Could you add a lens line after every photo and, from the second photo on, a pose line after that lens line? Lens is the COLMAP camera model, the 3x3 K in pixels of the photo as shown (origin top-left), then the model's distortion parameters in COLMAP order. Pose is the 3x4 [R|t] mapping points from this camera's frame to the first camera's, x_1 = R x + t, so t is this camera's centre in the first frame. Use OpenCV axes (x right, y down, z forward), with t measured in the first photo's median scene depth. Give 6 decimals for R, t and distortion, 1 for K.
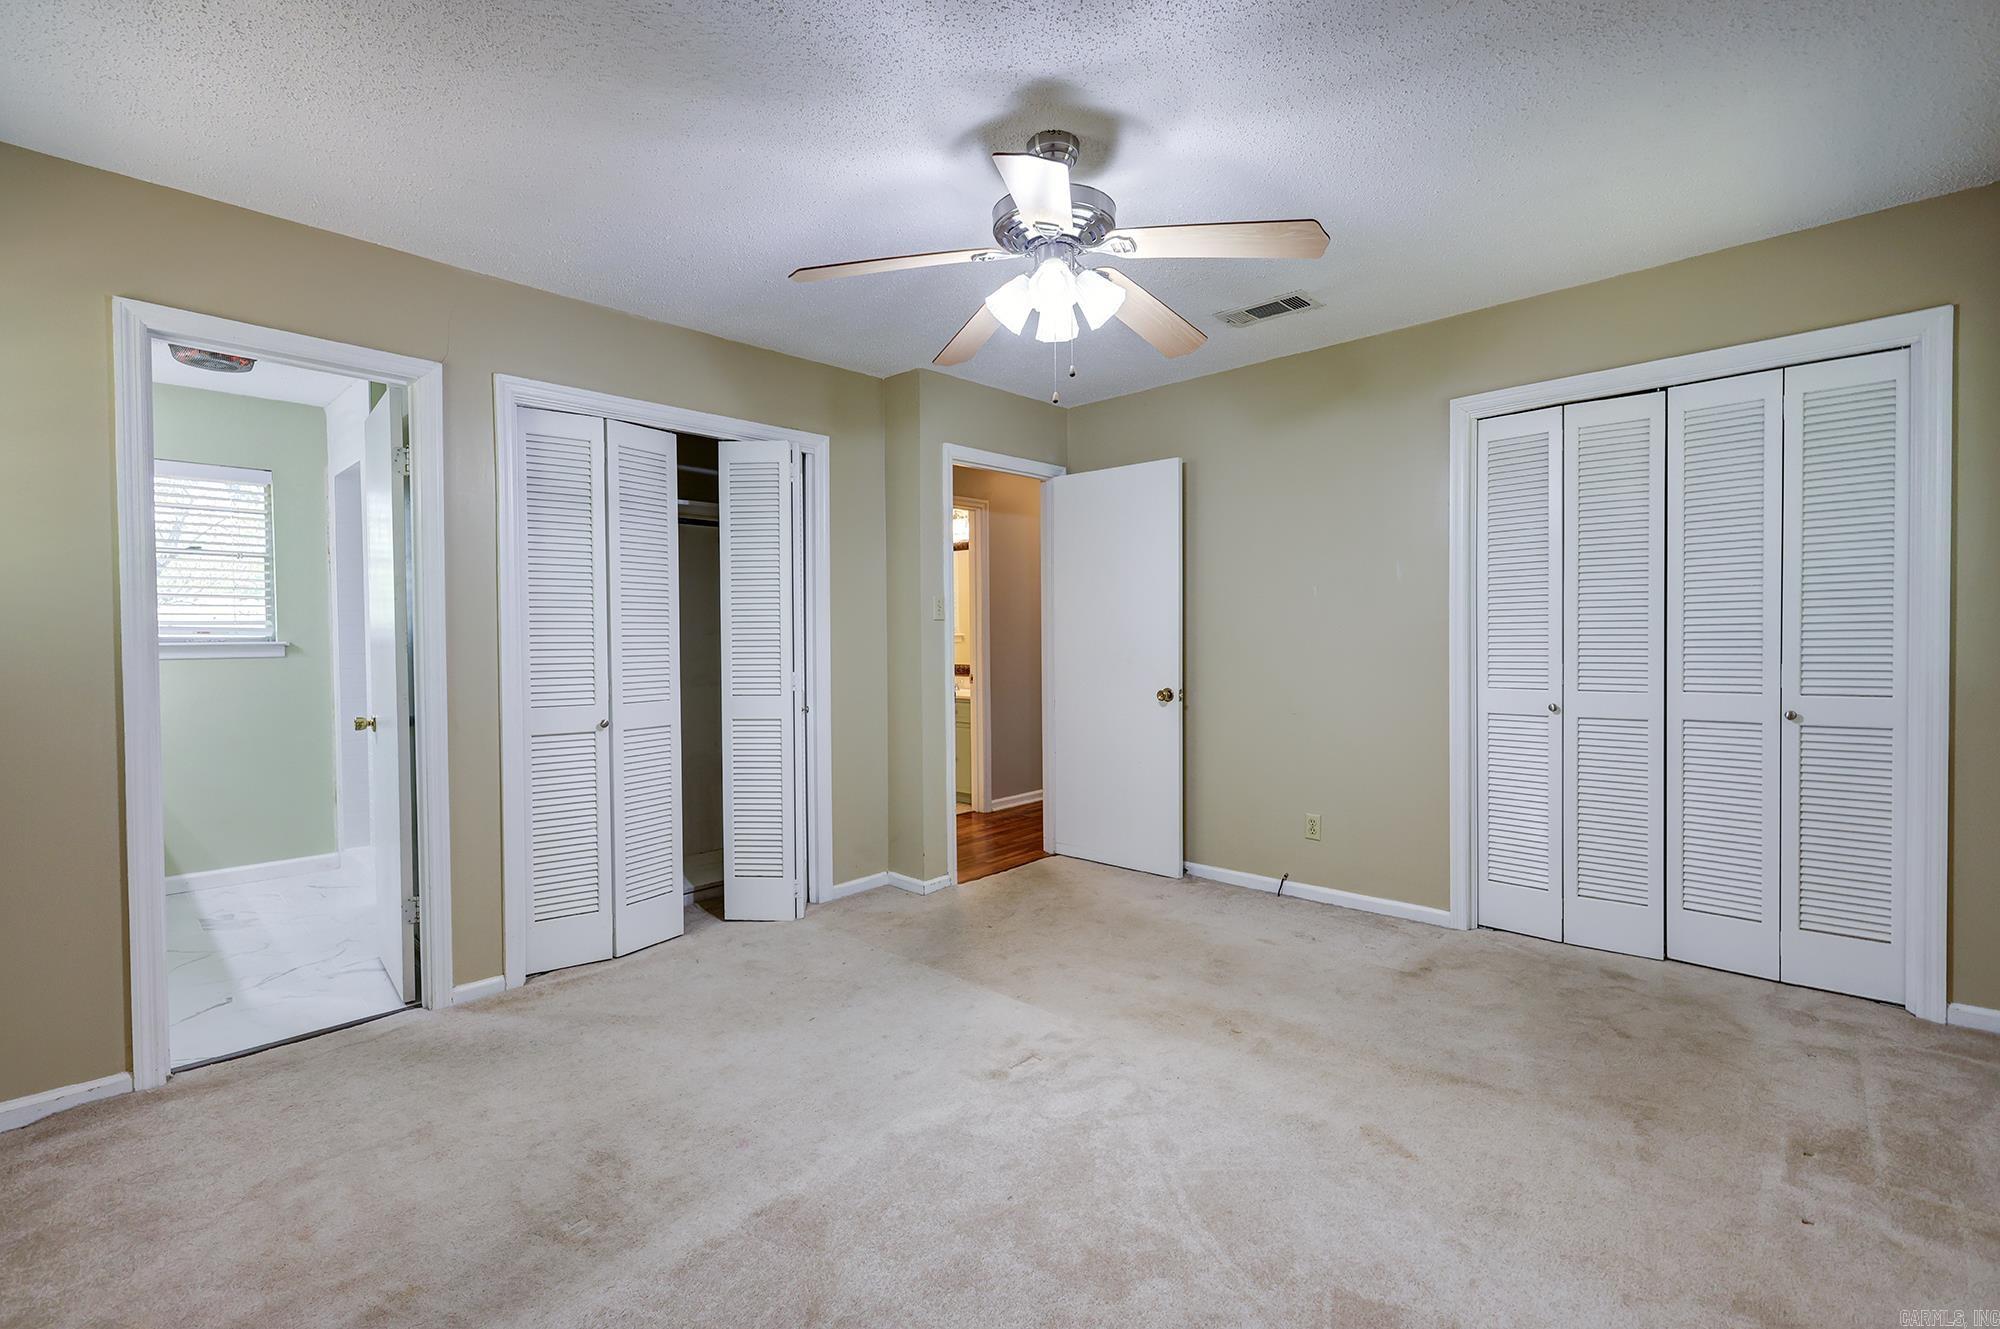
lens RADIAL K [[865.9, 0, 1005.7], [0, 865.9, 660.8], [0, 0, 1]] dist [0.003465, 0.000121]
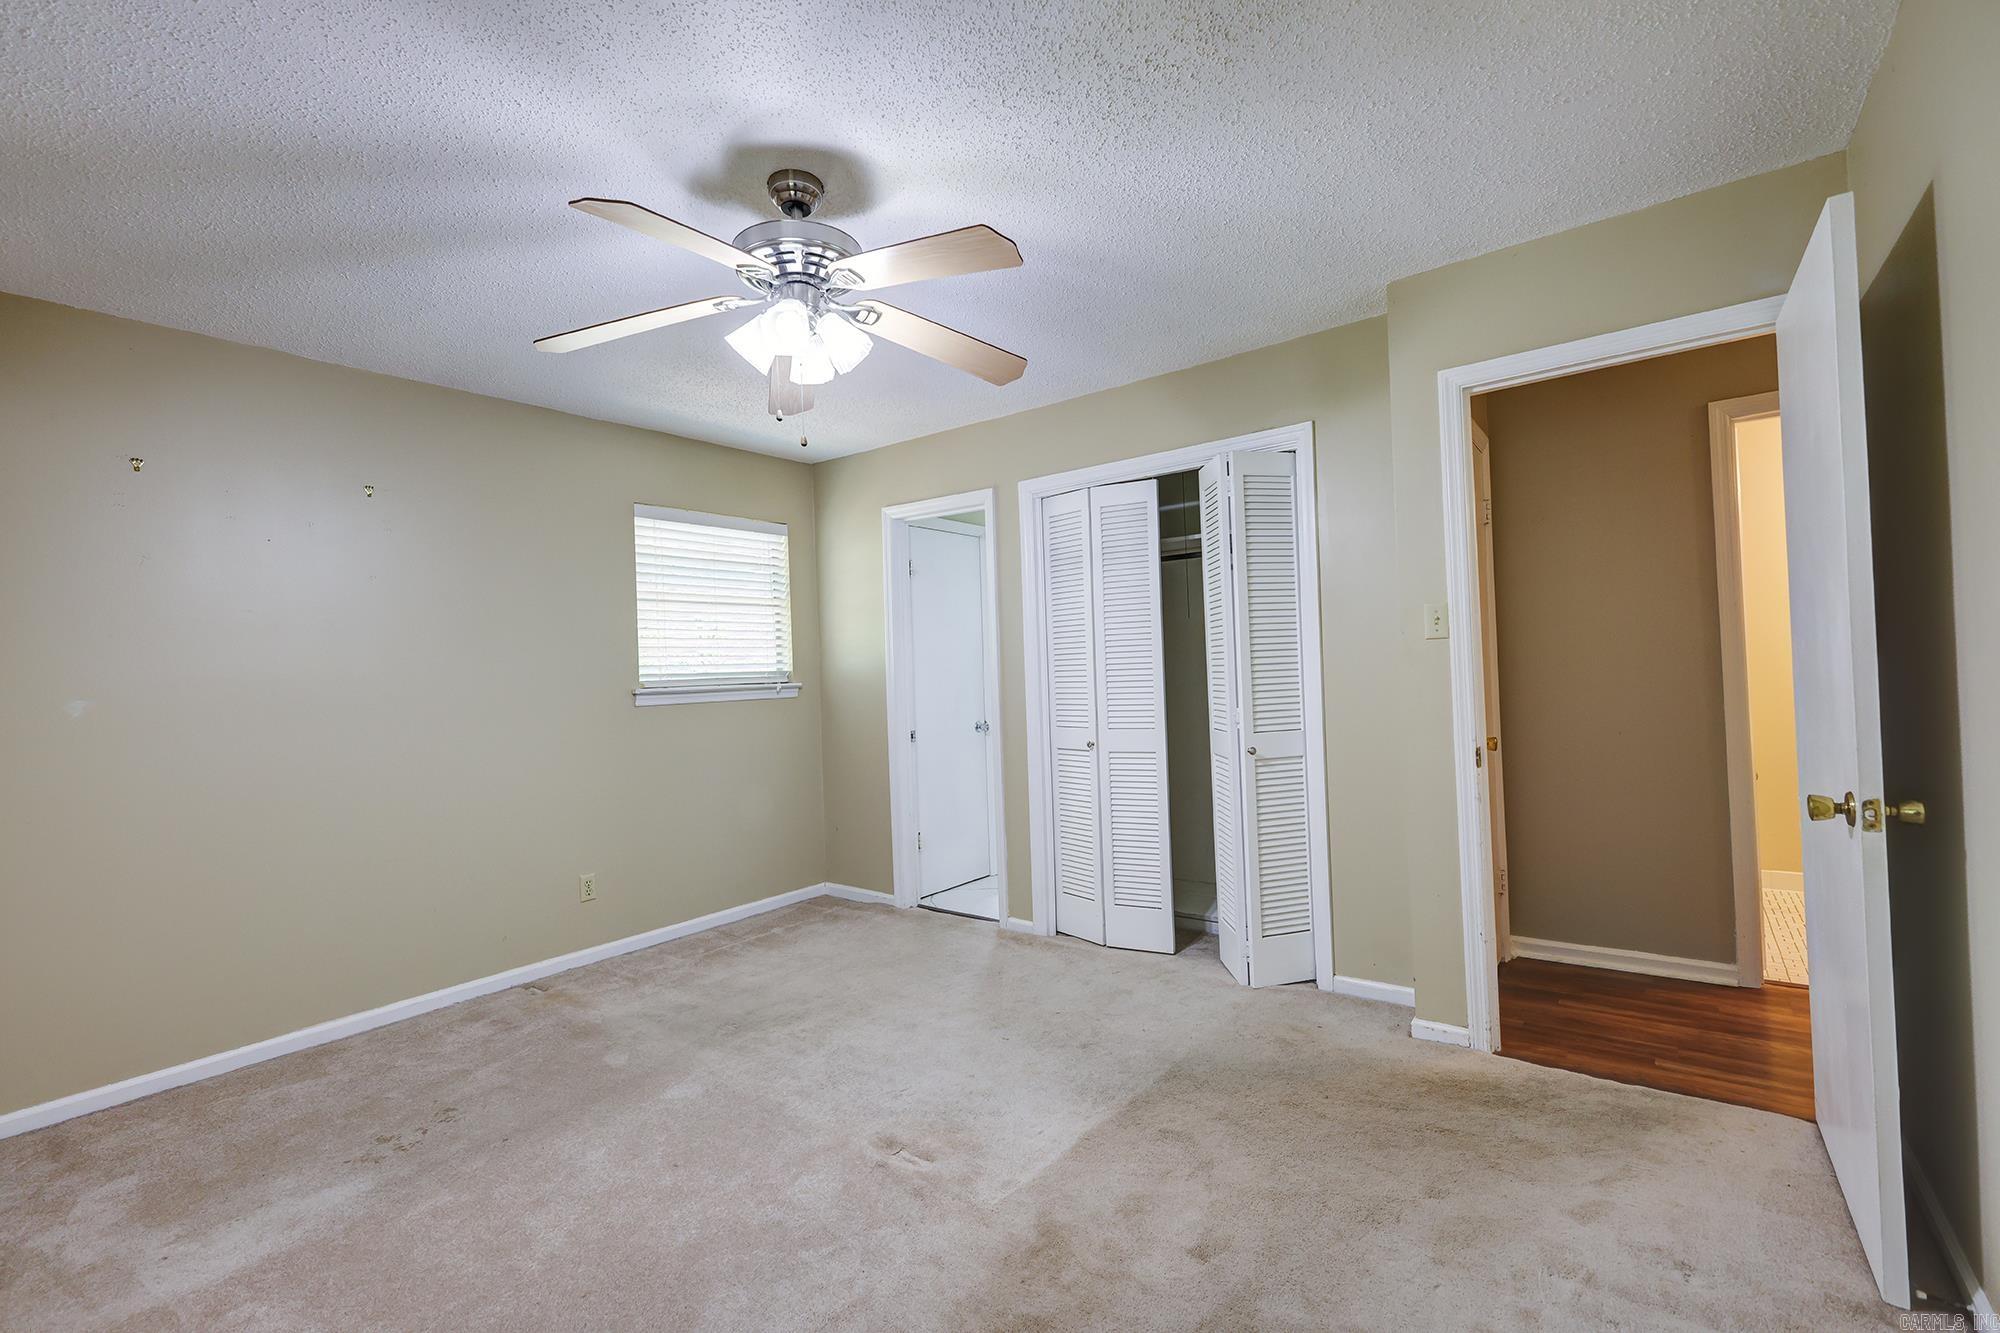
lens RADIAL K [[857.0, 0, 1000.0], [0, 857.0, 666.5], [0, 0, 1]] dist [0.002822, 0.000052]
pose [[0.097234, -0.000308, -0.995261, 0.715359], [0.008039, 0.999968, 0.000476, -0.037030], [0.995229, -0.008047, 0.097233, 0.781265]]
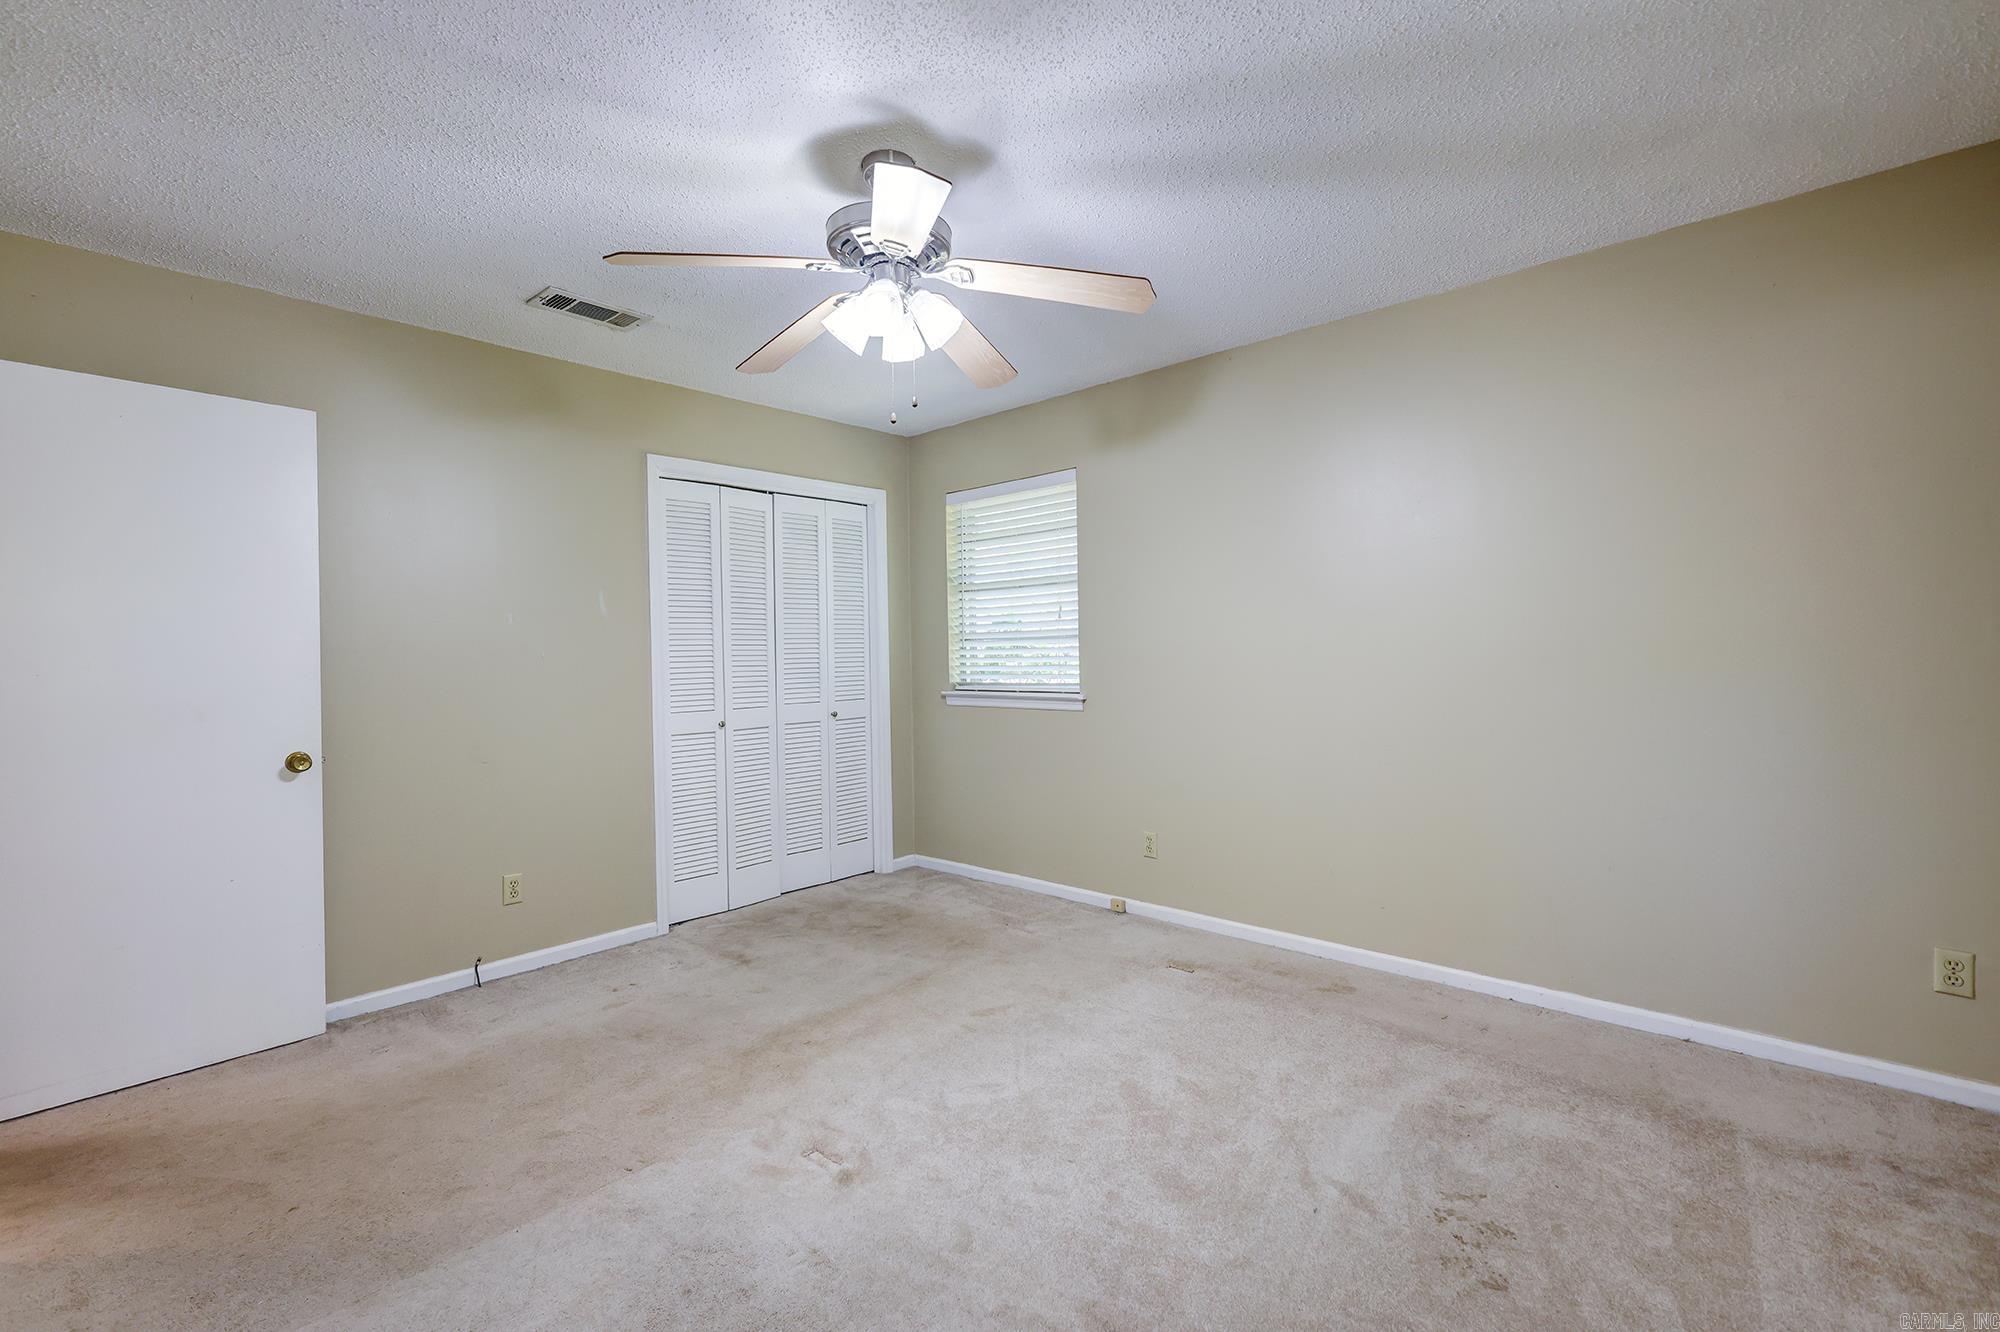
lens RADIAL K [[865.9, 0, 1005.7], [0, 865.9, 662.3], [0, 0, 1]] dist [0.003465, 0.000121]
pose [[-0.018139, 0.003723, 0.999829, -0.652449], [0.045691, 0.998951, -0.002891, -0.014127], [-0.998791, 0.045631, -0.018290, 0.629718]]
